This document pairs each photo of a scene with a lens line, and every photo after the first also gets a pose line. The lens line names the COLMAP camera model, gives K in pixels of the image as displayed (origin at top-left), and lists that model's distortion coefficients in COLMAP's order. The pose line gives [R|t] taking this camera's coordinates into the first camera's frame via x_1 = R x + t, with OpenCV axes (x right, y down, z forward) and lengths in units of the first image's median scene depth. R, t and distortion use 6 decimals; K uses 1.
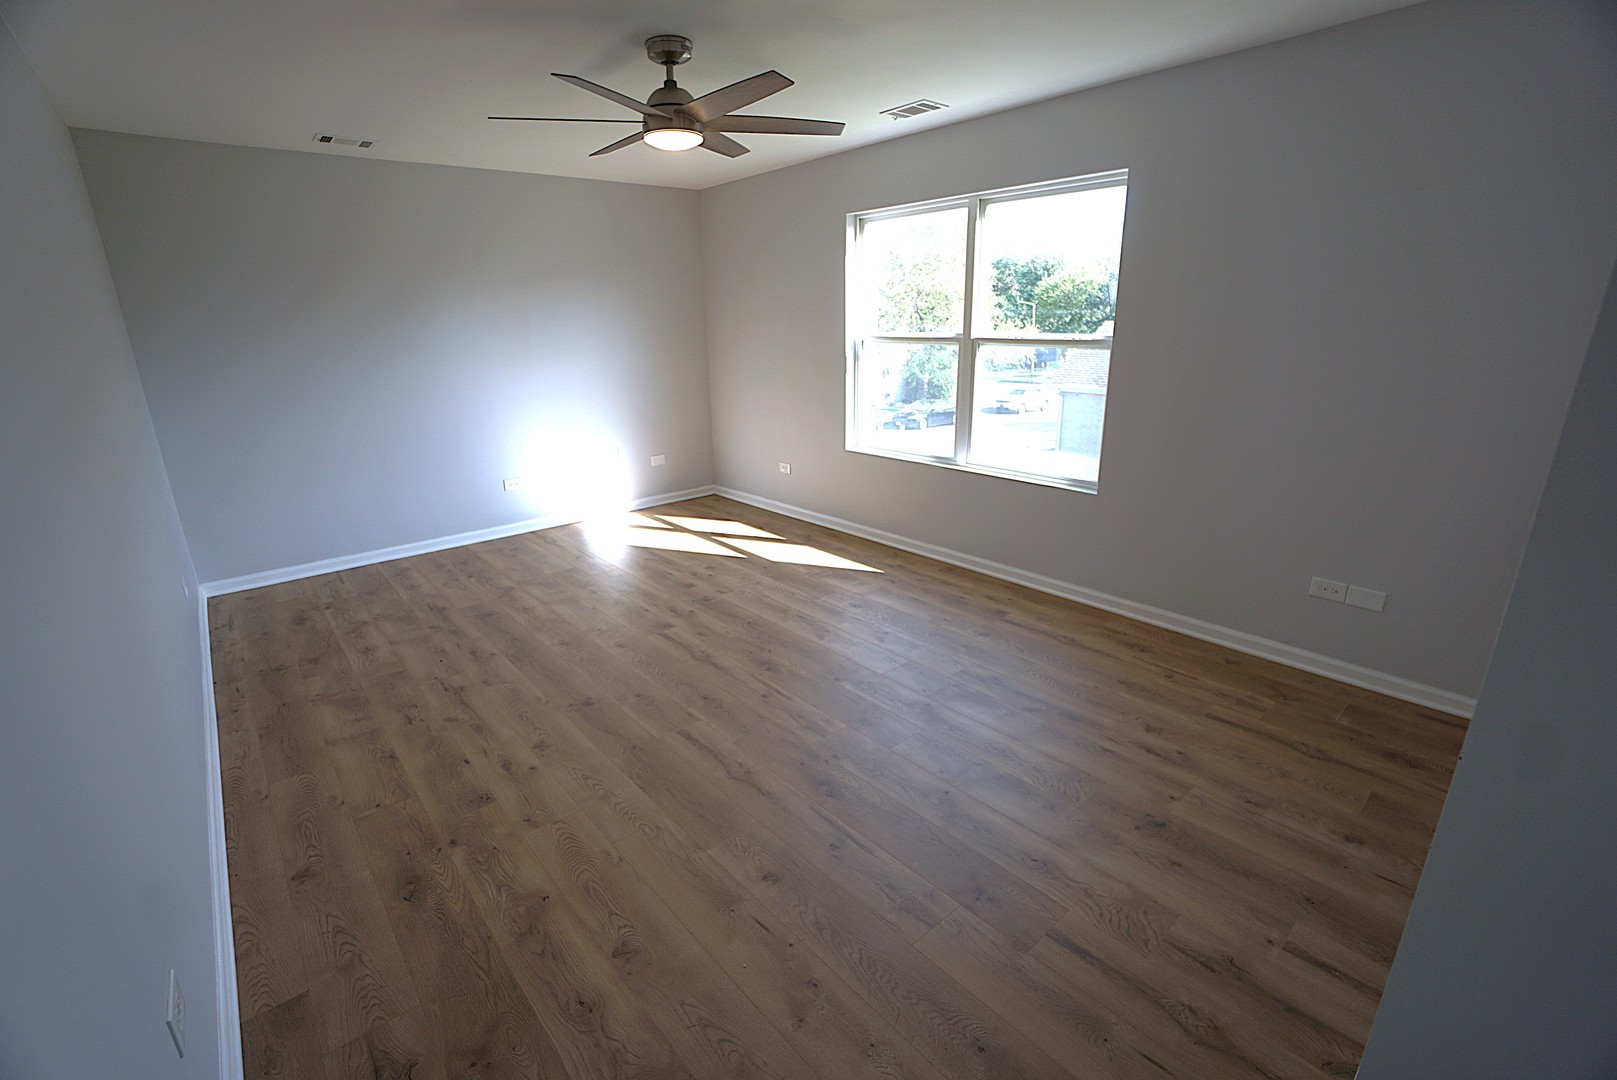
lens RADIAL K [[710.8, 0, 794.1], [0, 710.8, 541.8], [0, 0, 1]] dist [-0.068376, 0.024125]
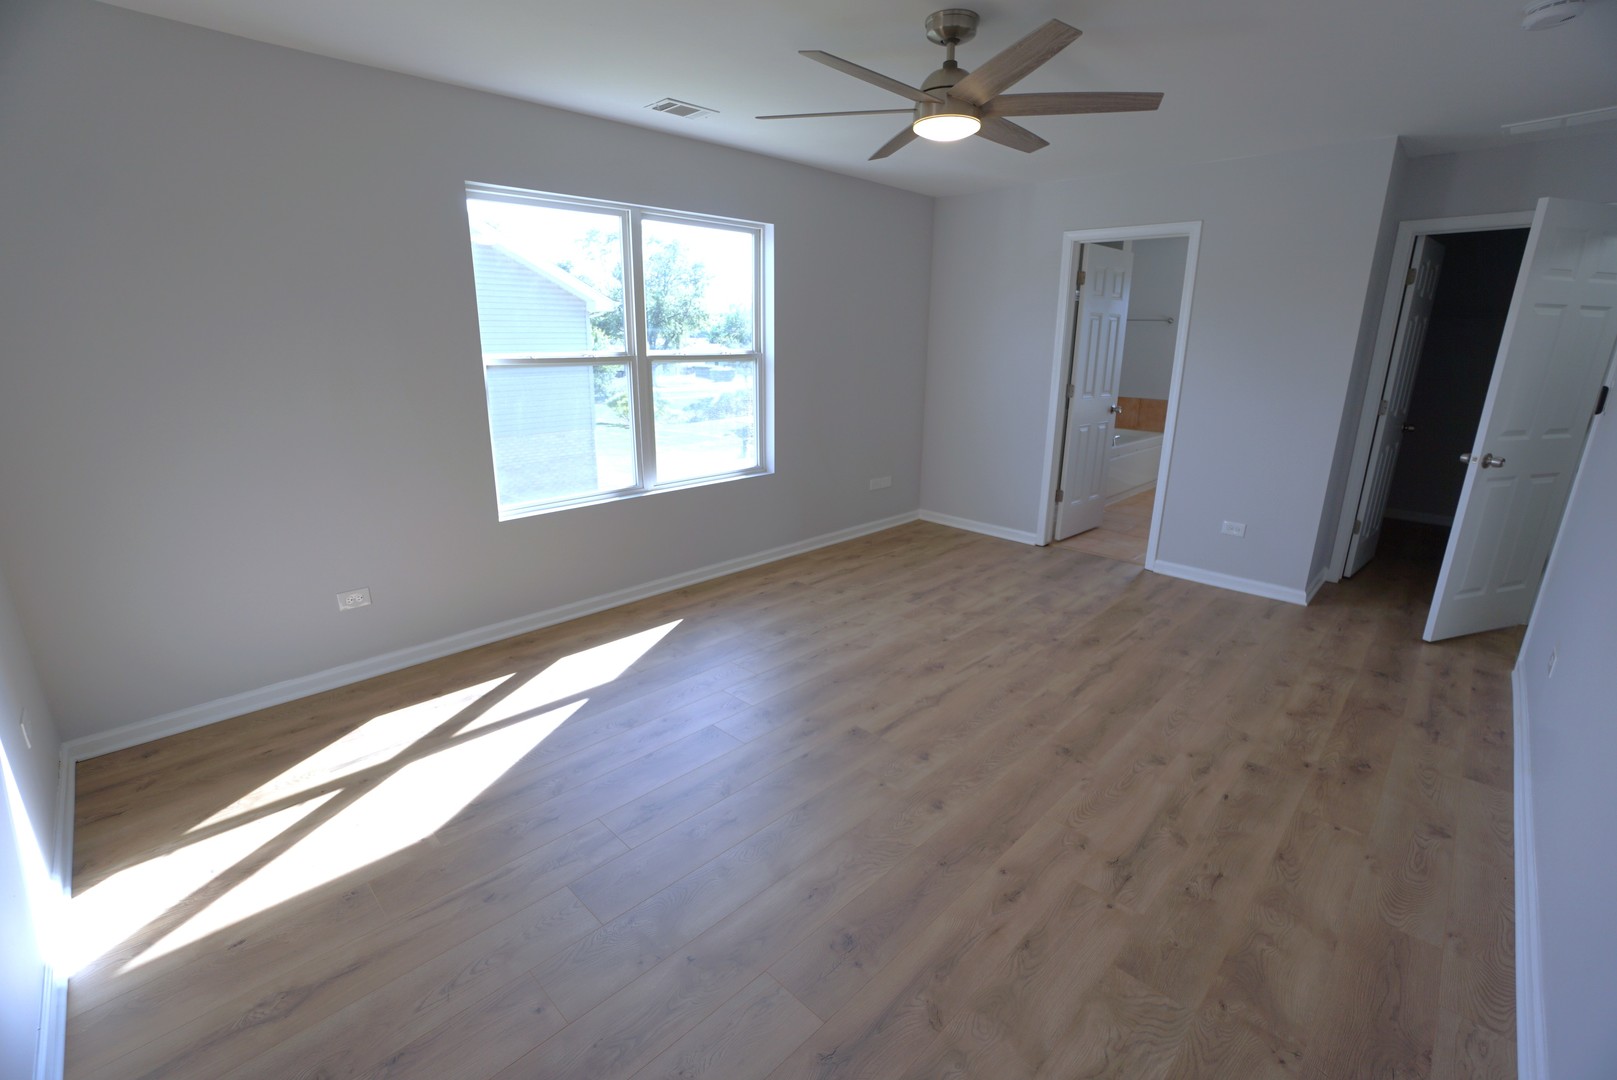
lens RADIAL K [[711.6, 0, 792.0], [0, 711.6, 540.1], [0, 0, 1]] dist [-0.063919, 0.022656]
pose [[-0.078047, -0.256679, 0.963340, -0.940768], [0.294817, 0.917128, 0.268251, -0.324397], [-0.952361, 0.304946, 0.004094, 1.103403]]
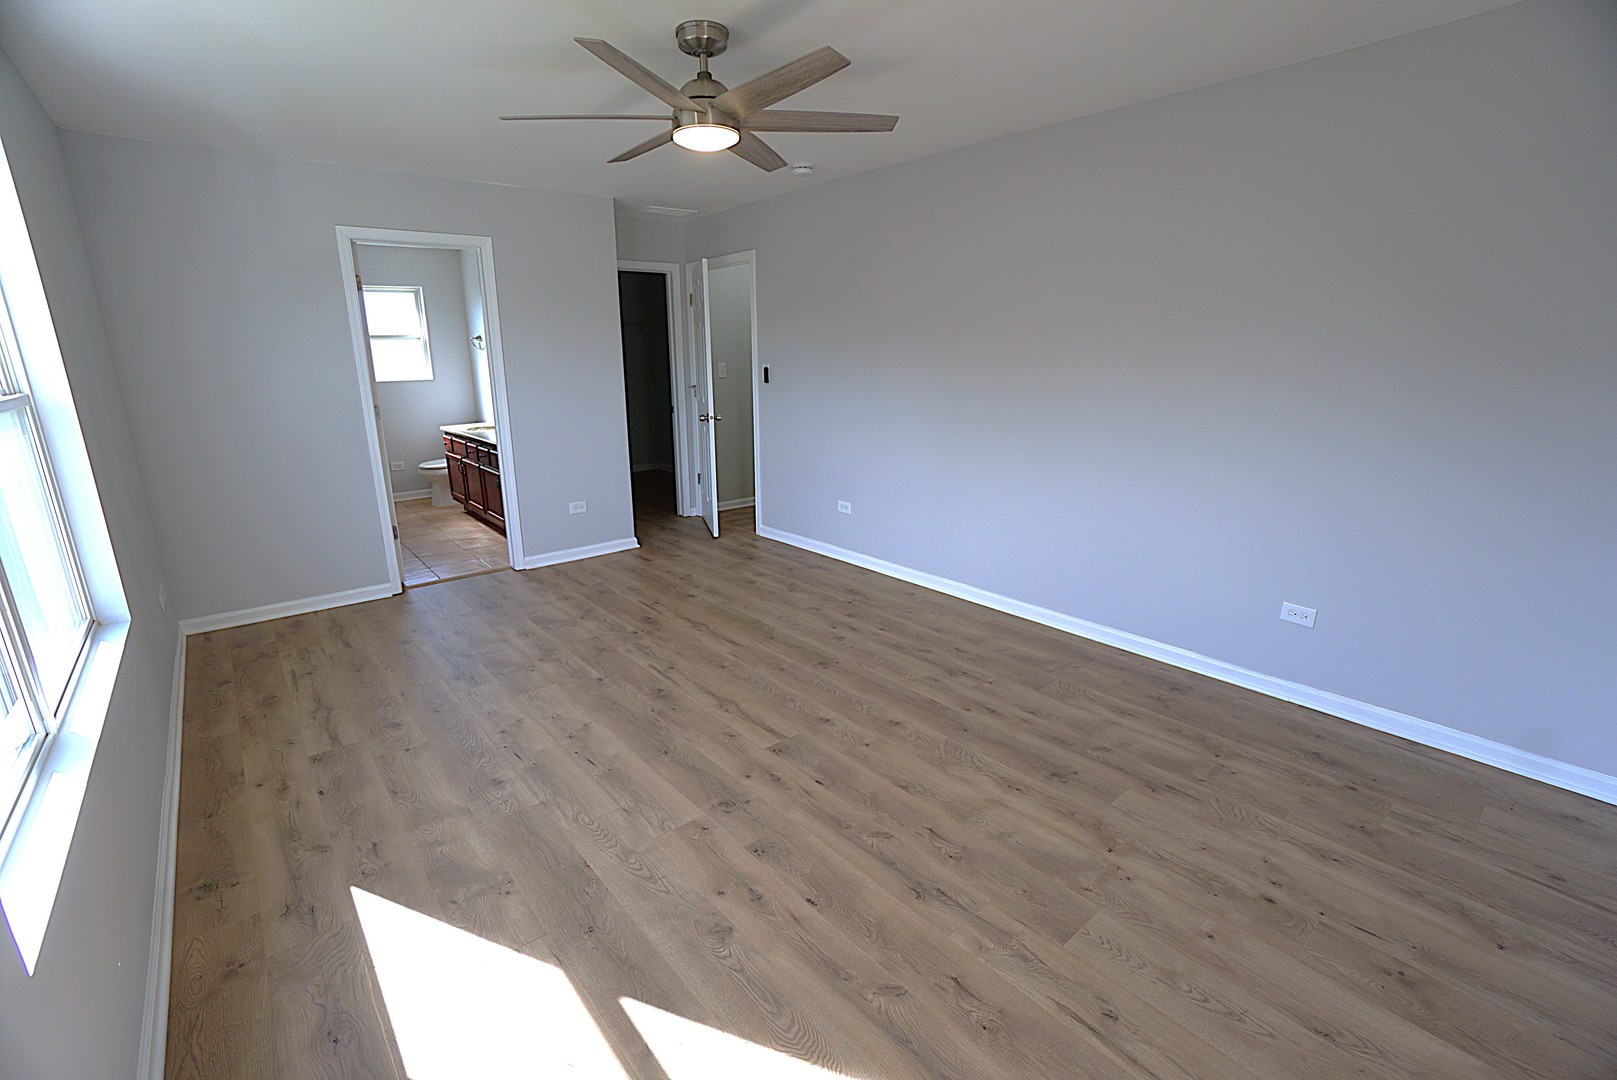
lens RADIAL K [[710.8, 0, 794.1], [0, 710.8, 541.8], [0, 0, 1]] dist [-0.068376, 0.024125]
pose [[-0.999642, 0.023281, 0.013160, -0.233336], [0.026703, 0.841906, 0.538963, -0.508657], [0.001468, 0.539121, -0.842227, 1.660501]]
